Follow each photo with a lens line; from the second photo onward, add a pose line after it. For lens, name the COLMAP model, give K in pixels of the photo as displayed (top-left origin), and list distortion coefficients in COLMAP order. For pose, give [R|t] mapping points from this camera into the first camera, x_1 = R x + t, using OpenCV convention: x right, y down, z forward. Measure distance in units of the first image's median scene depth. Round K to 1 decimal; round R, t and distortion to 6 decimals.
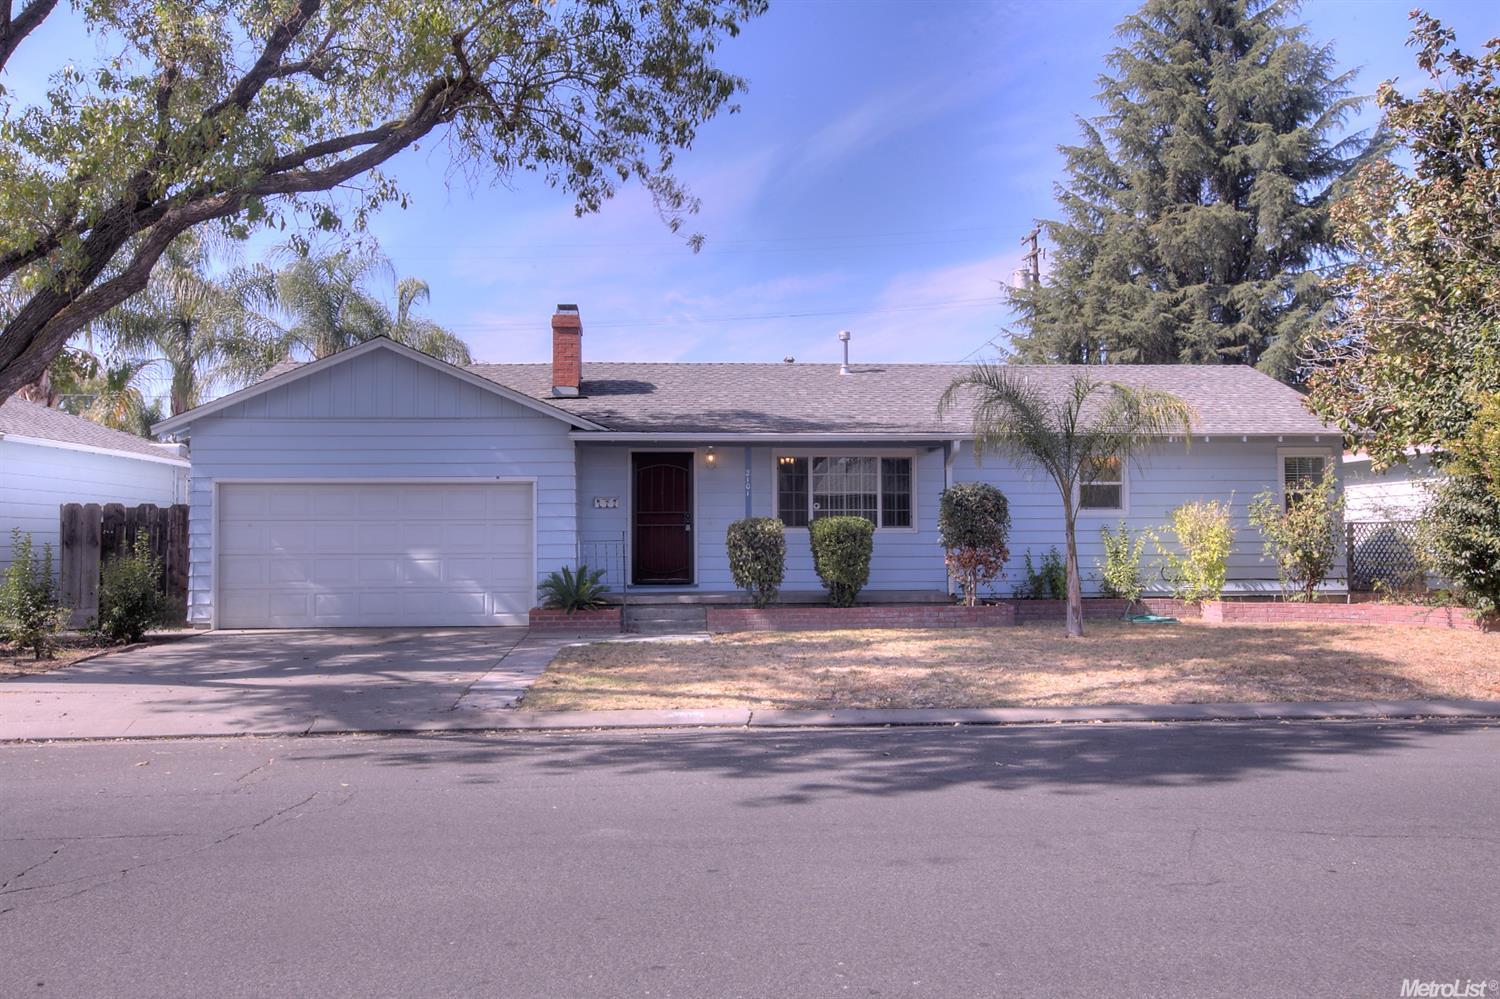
lens RADIAL K [[1196.4, 0, 747.9], [0, 1196.4, 501.7], [0, 0, 1]] dist [0.003793, 0.000321]
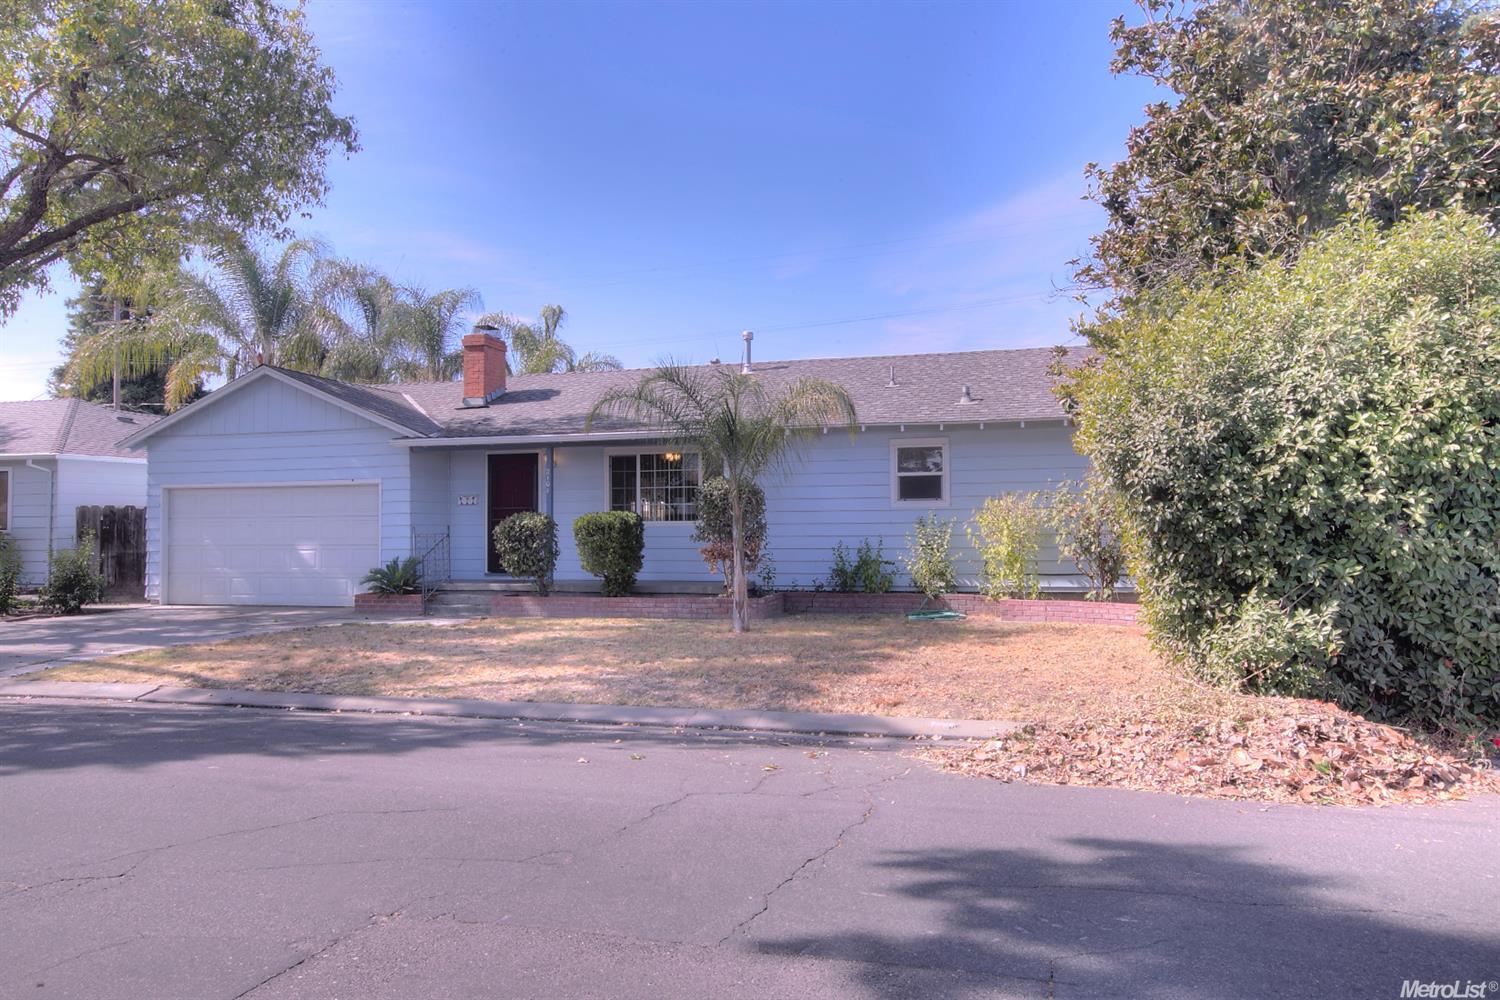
lens RADIAL K [[1095.2, 0, 745.6], [0, 1095.2, 503.7], [0, 0, 1]] dist [-0.002704, 0.002575]
pose [[0.935922, -0.010089, -0.352063, 0.524023], [0.013535, 0.999882, 0.007326, 0.000202], [0.351948, -0.011622, 0.935948, 0.133234]]
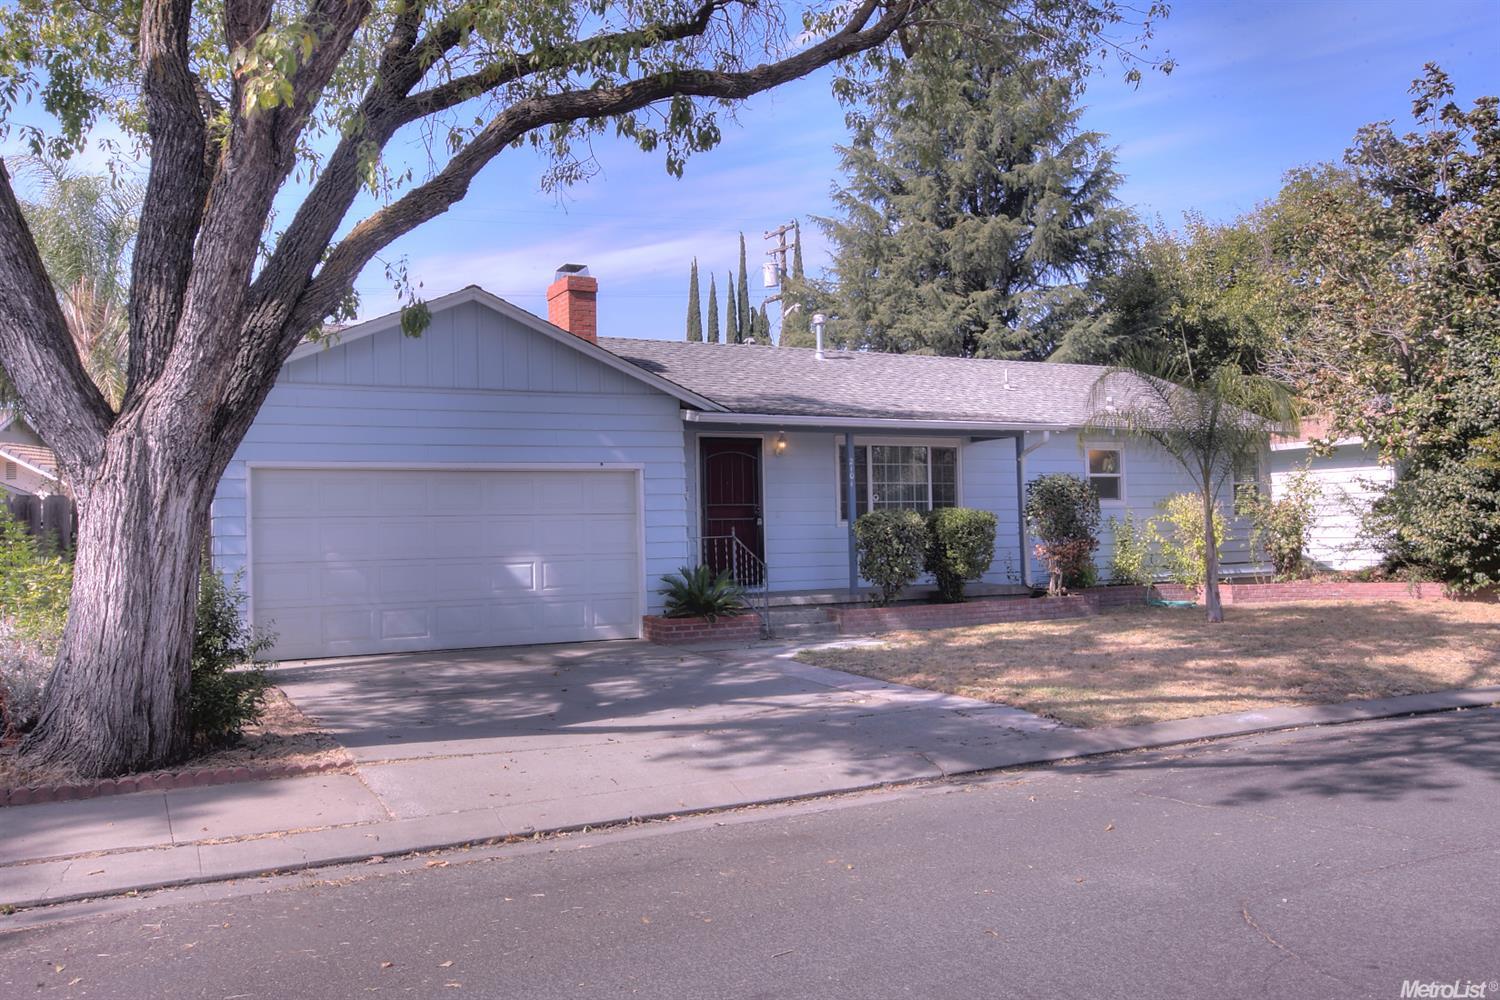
lens RADIAL K [[1209.9, 0, 754.3], [0, 1209.9, 501.3], [0, 0, 1]] dist [0.007809, 0.009850]
pose [[0.913649, -0.003931, 0.406485, -0.454576], [0.002659, 0.999990, 0.003693, 0.003146], [-0.406495, -0.002294, 0.913650, 0.177619]]
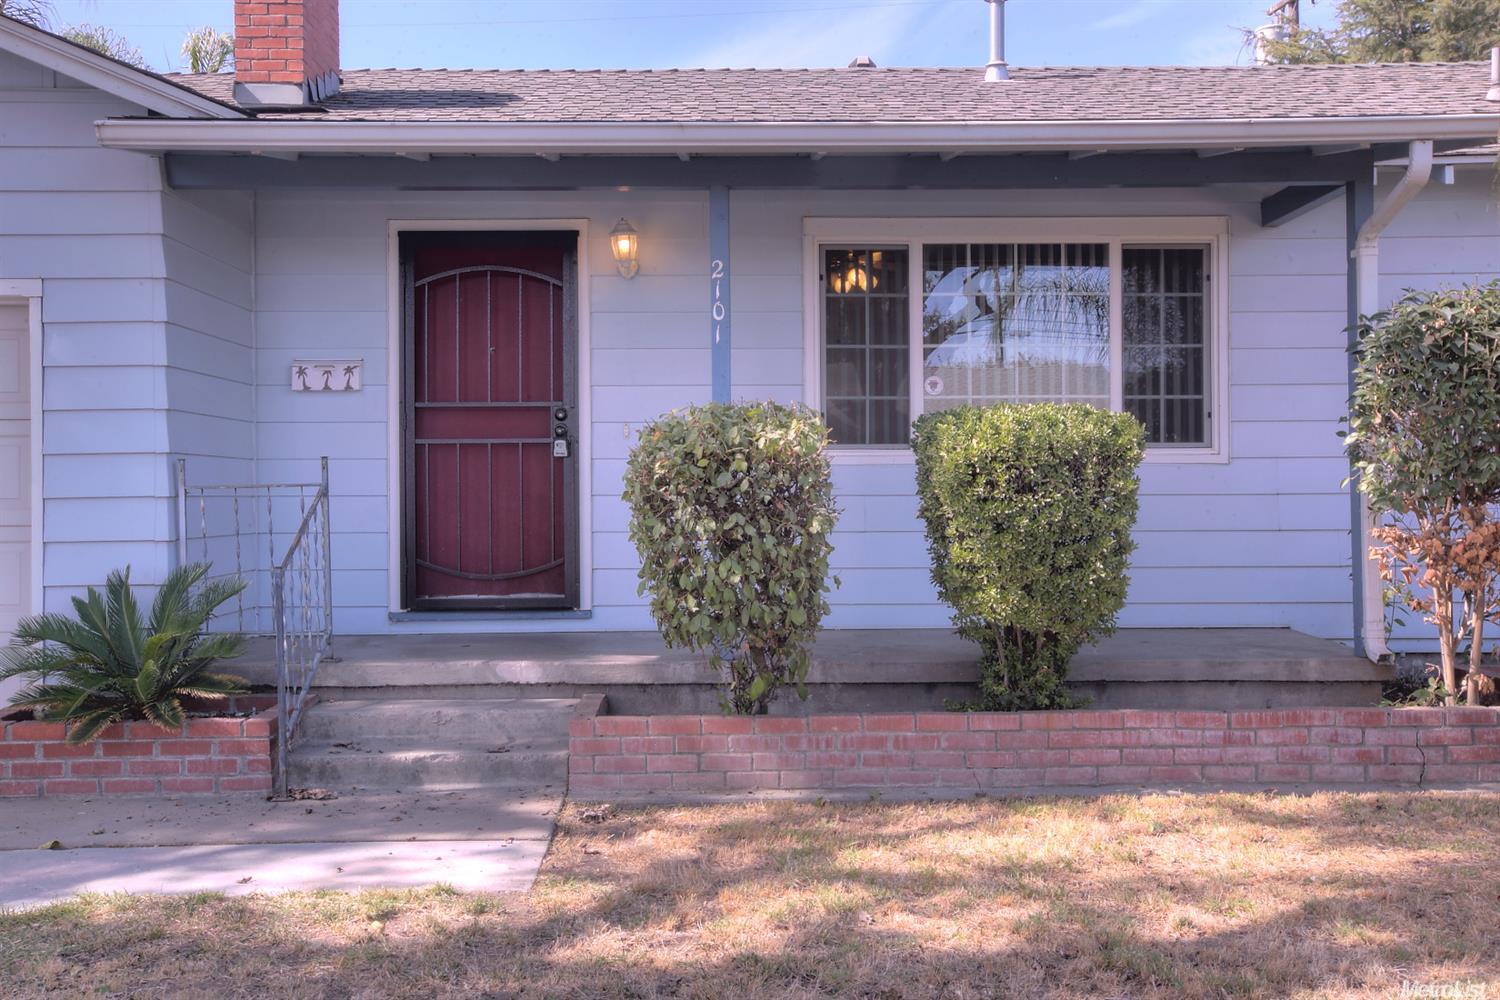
lens RADIAL K [[1425.9, 0, 752.8], [0, 1425.9, 495.3], [0, 0, 1]] dist [0.055574, 0.000000]
pose [[0.998618, -0.001502, -0.052537, 0.028904], [0.003435, 0.999320, 0.036711, 0.021665], [0.052446, -0.036841, 0.997944, 0.630317]]
